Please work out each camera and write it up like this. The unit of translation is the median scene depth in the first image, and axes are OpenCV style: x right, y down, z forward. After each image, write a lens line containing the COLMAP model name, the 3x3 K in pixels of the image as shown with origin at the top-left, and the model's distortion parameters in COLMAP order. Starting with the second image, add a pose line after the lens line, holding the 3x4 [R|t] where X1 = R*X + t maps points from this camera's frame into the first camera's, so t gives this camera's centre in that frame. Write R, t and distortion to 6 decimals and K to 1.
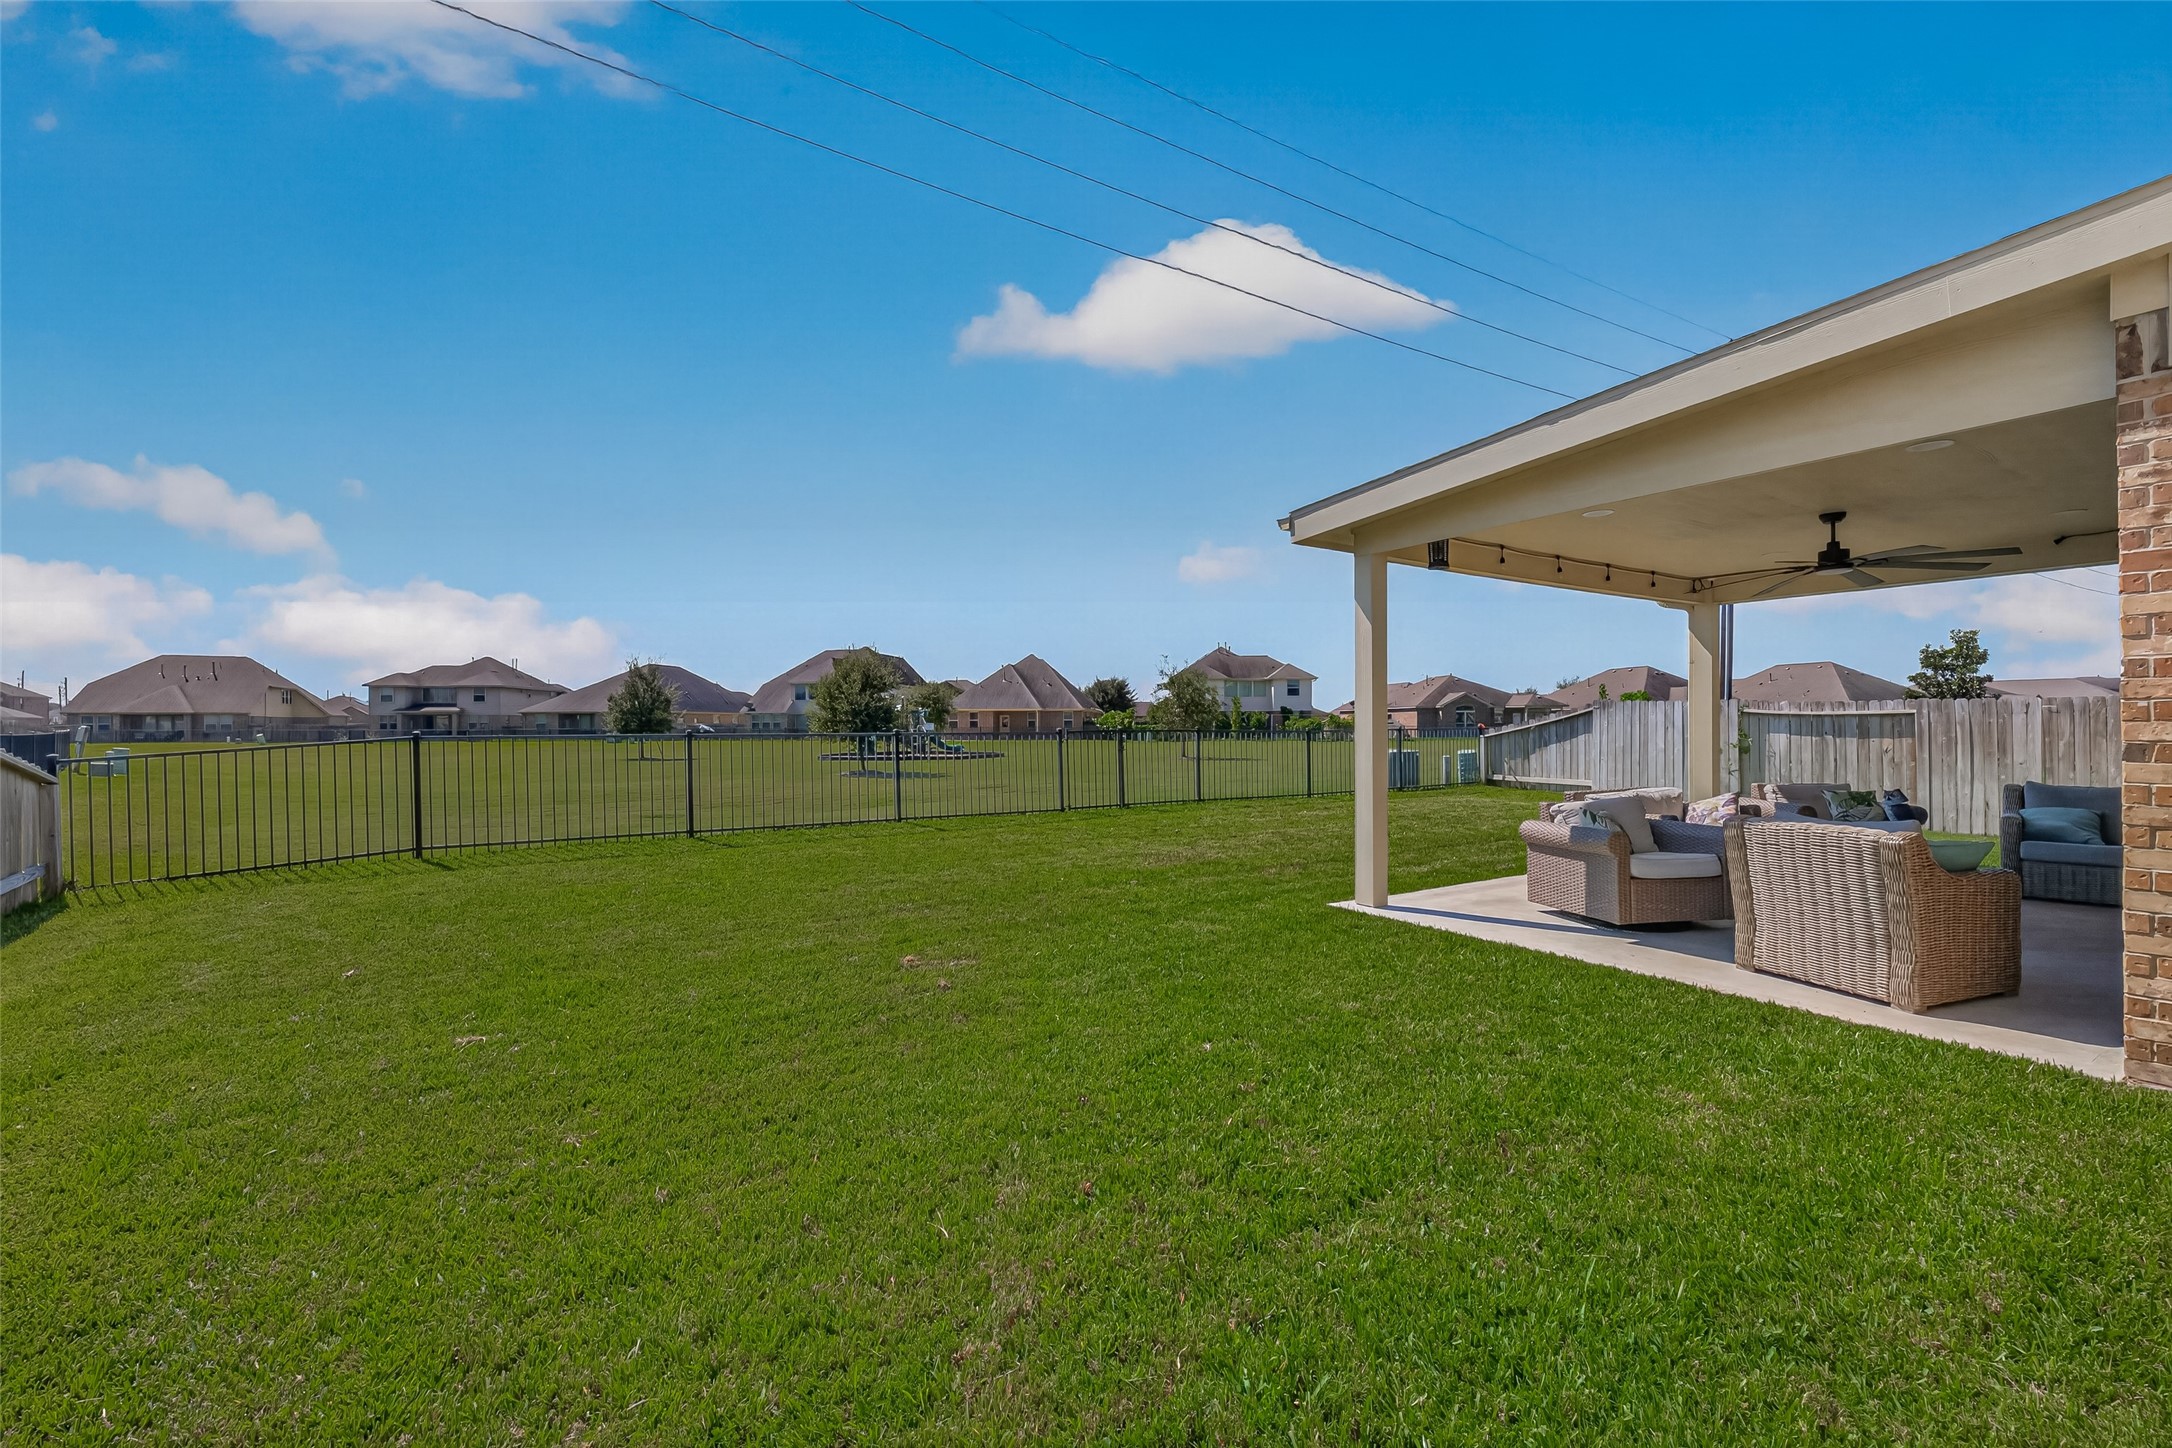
lens RADIAL K [[892.4, 0, 1080.0], [0, 892.4, 736.3], [0, 0, 1]] dist [-0.001171, -0.000301]
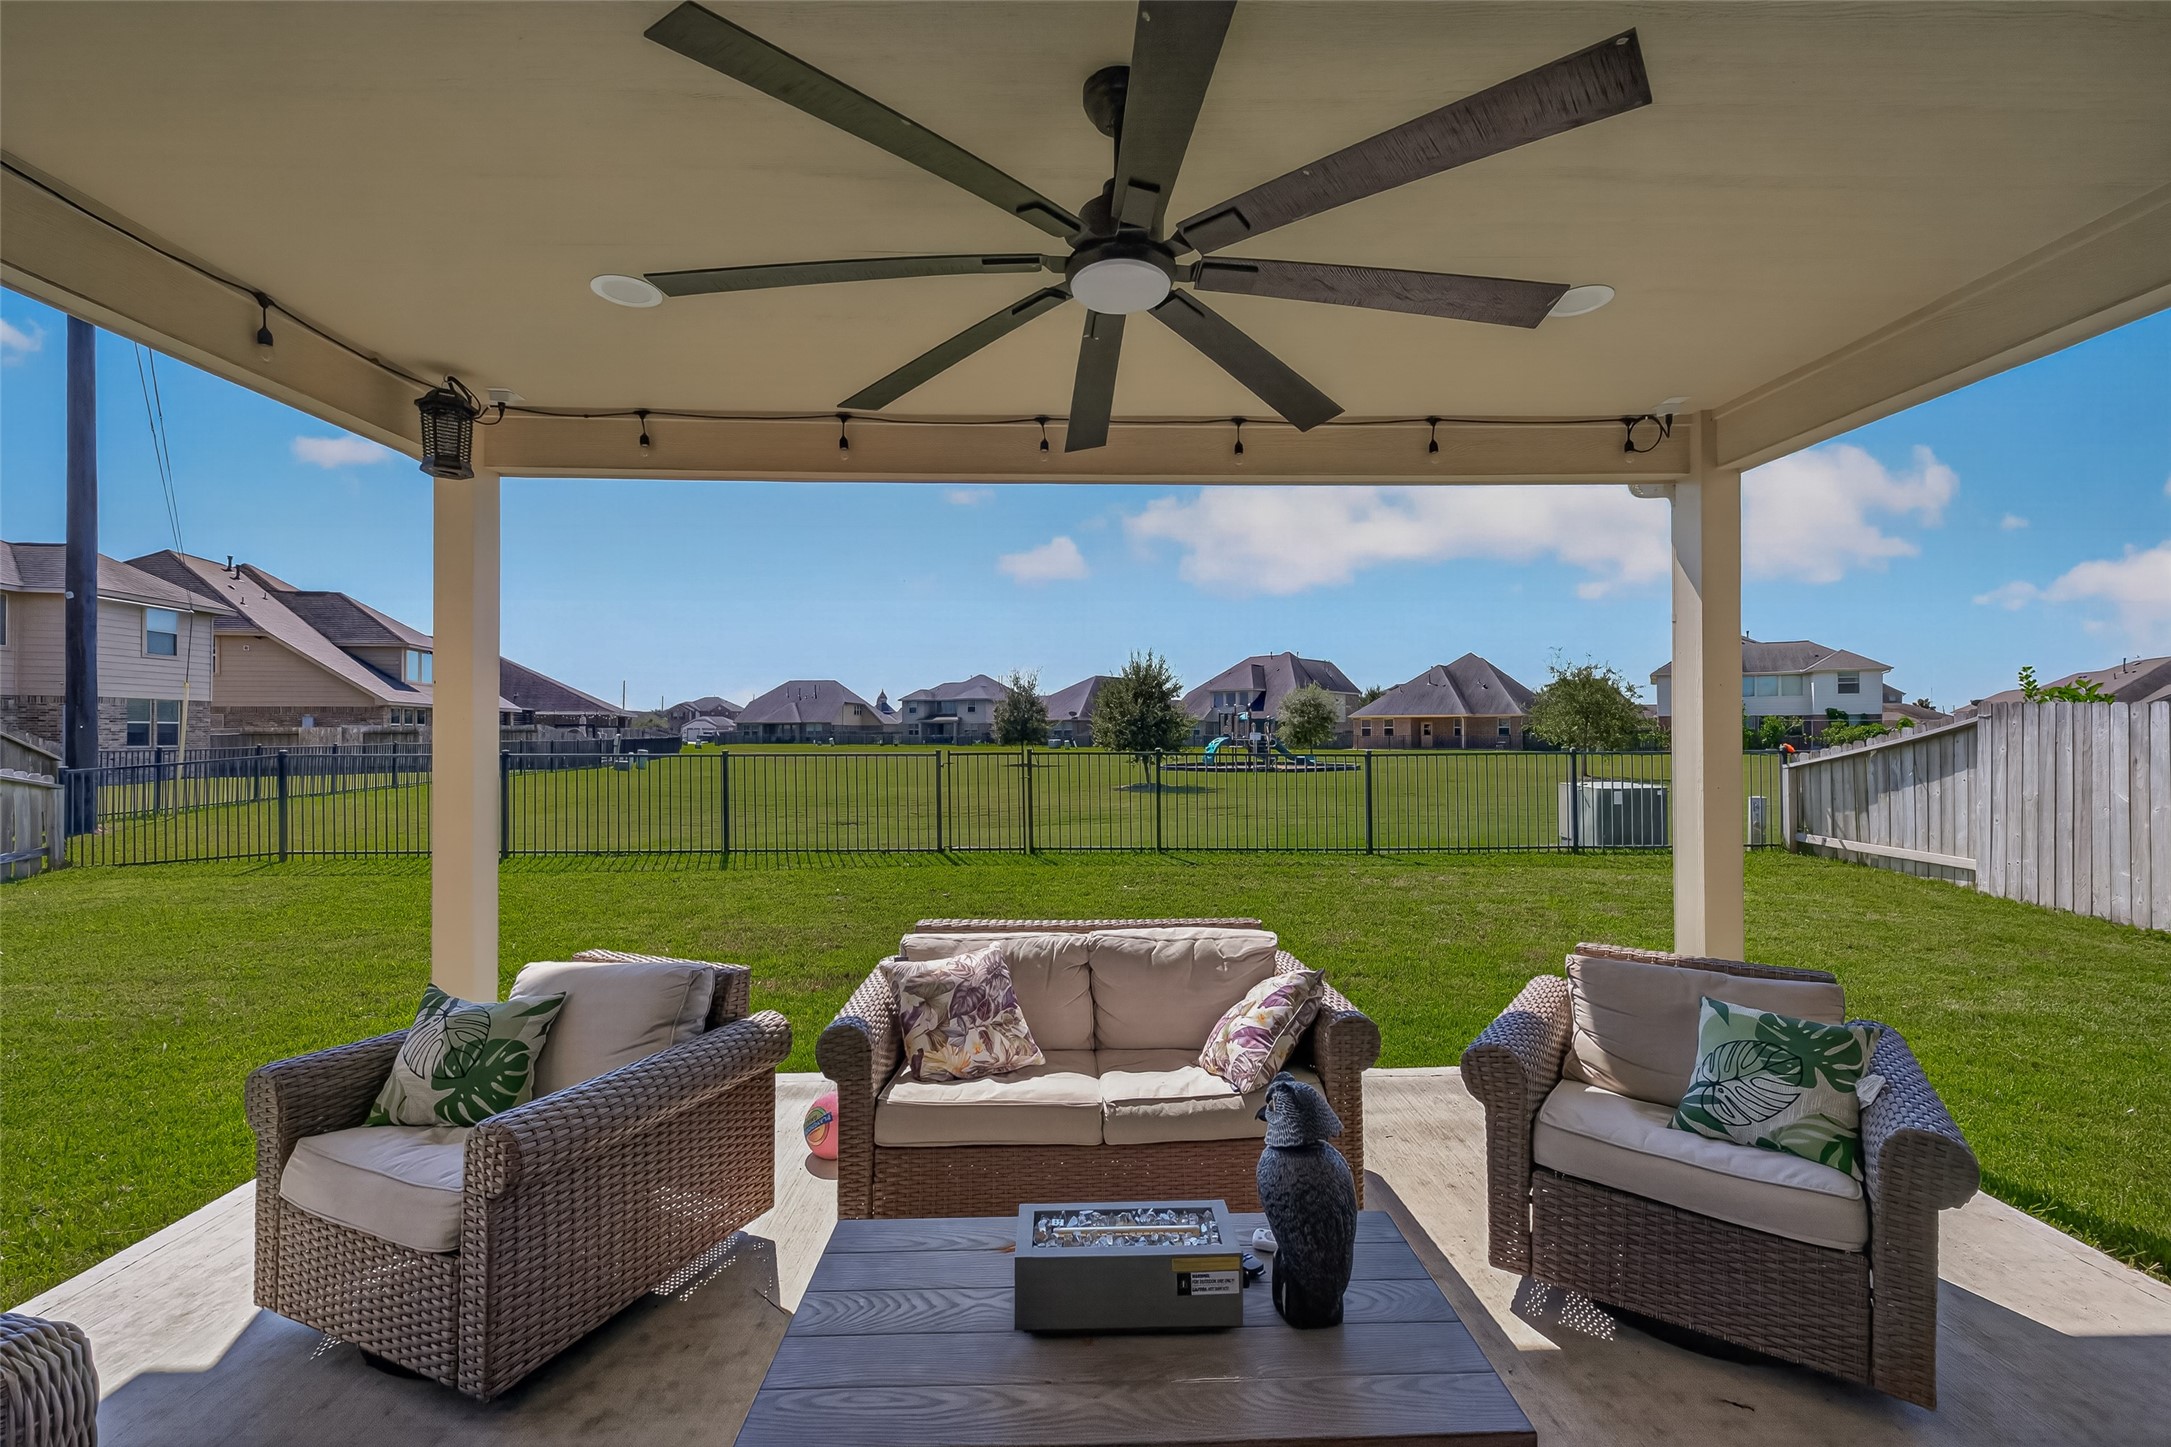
lens RADIAL K [[891.9, 0, 1079.5], [0, 891.9, 735.8], [0, 0, 1]] dist [-0.001171, -0.000301]
pose [[0.854713, 0.004137, -0.519084, 0.234489], [-0.007709, 0.999959, -0.004723, -0.008664], [0.519043, 0.008038, 0.854710, 0.177977]]
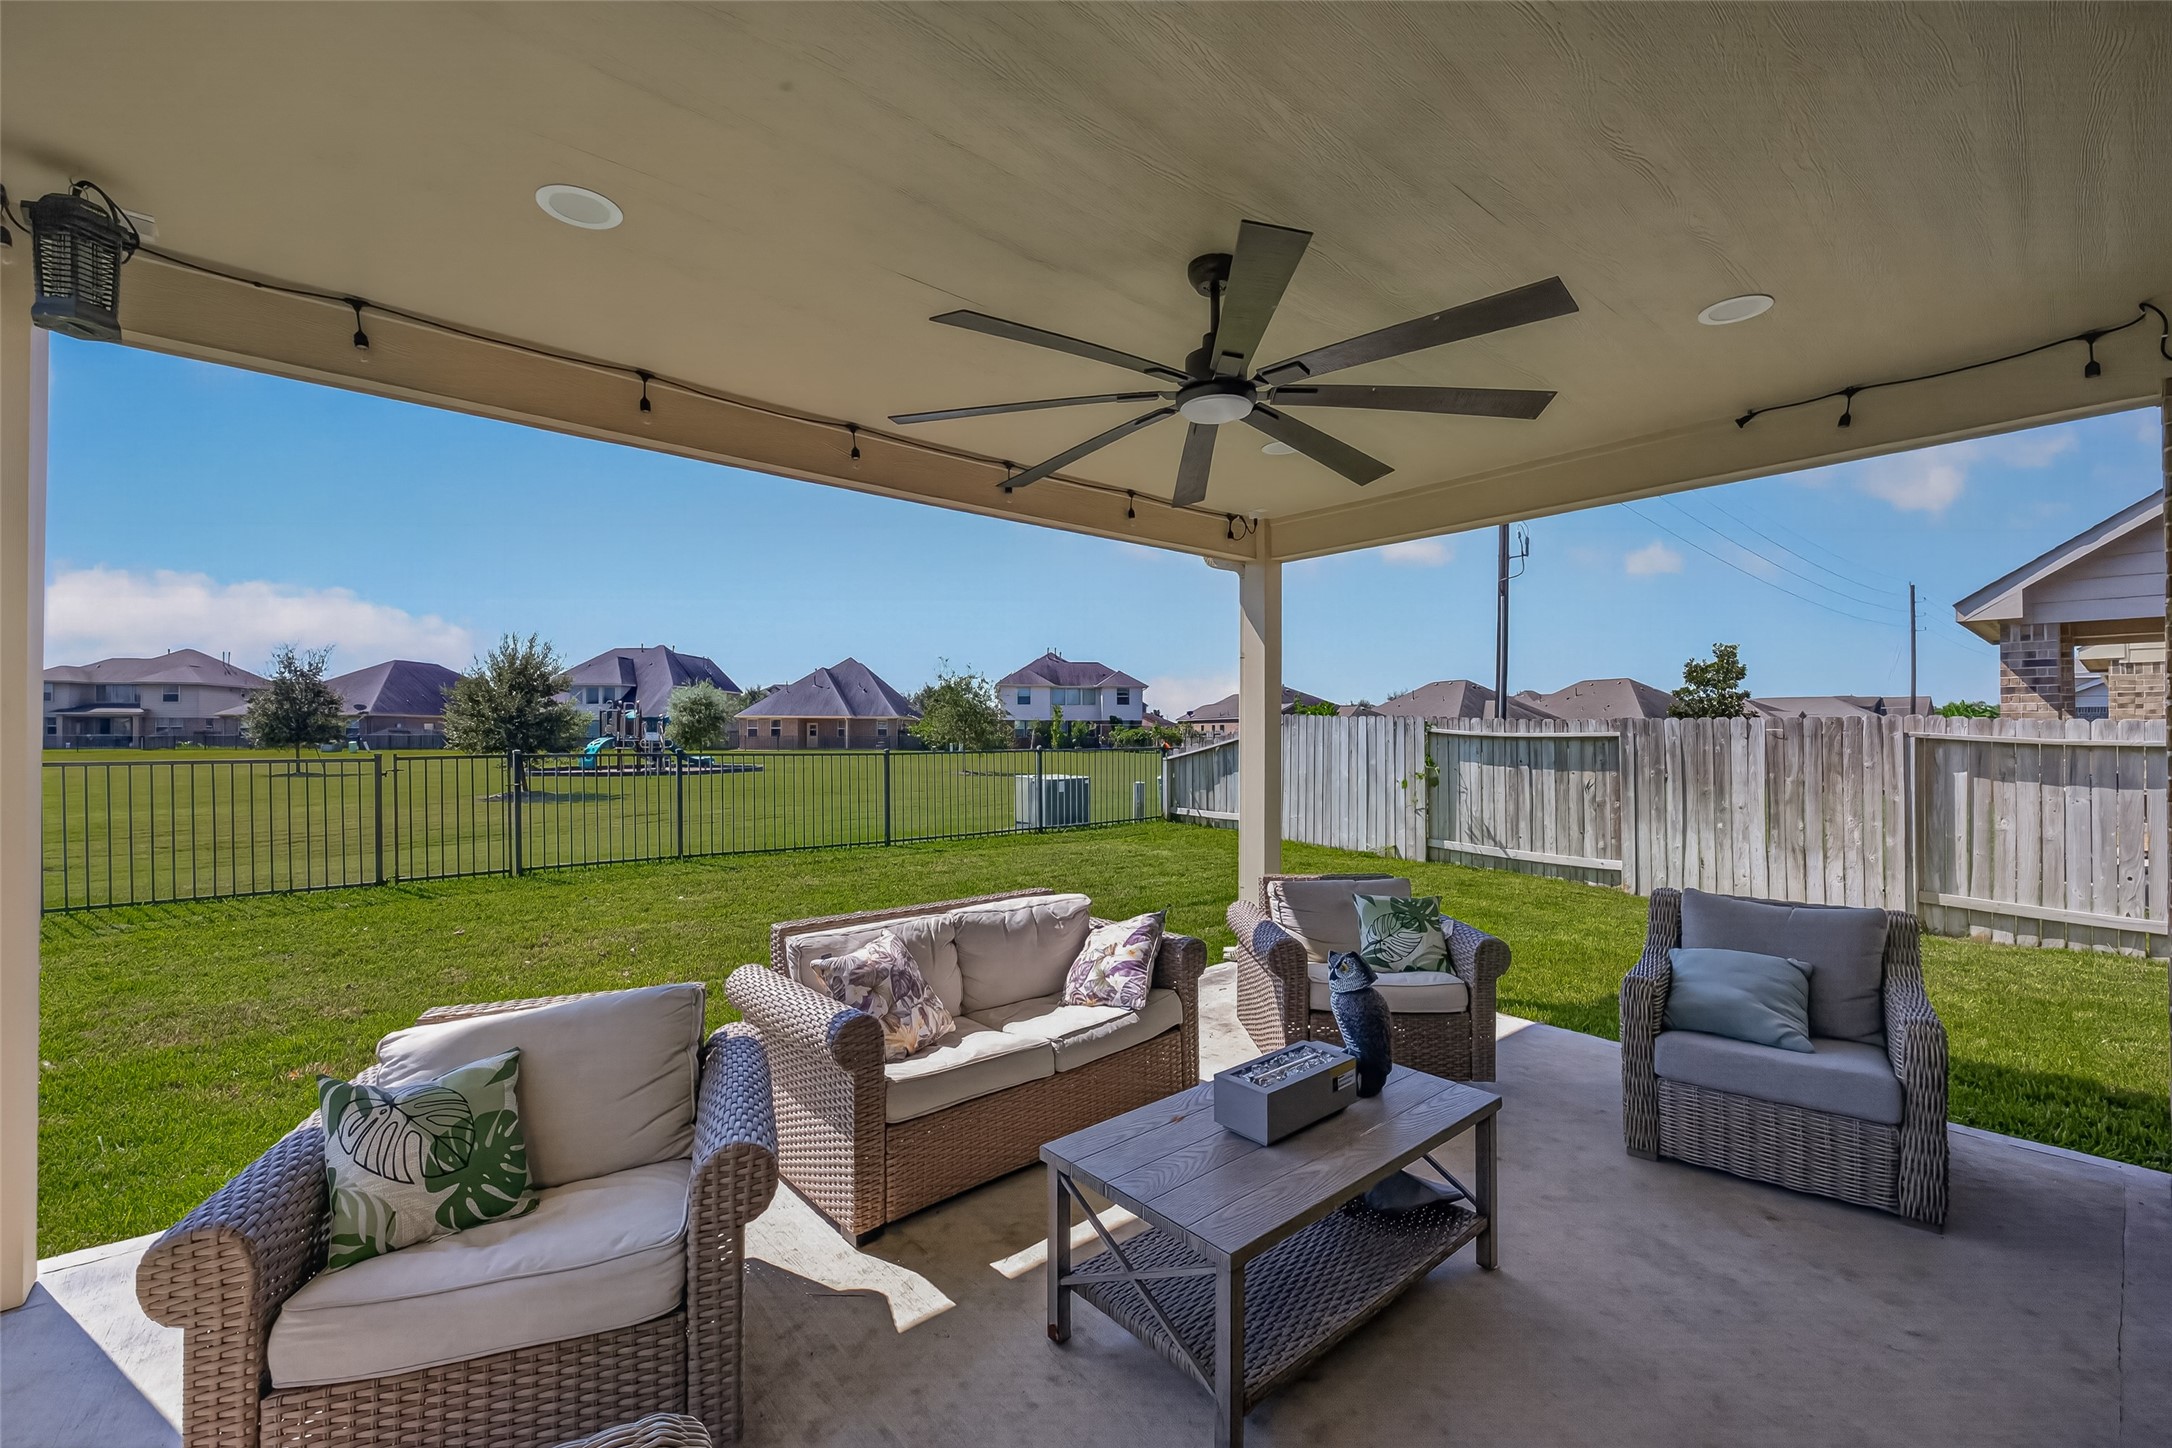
lens RADIAL K [[897.8, 0, 1087.6], [0, 897.8, 738.6], [0, 0, 1]] dist [-0.000658, 0.000016]
pose [[0.989237, 0.005175, 0.146230, 0.173908], [-0.004257, 0.999969, -0.006587, -0.007912], [-0.146260, 0.005893, 0.989229, 0.145502]]
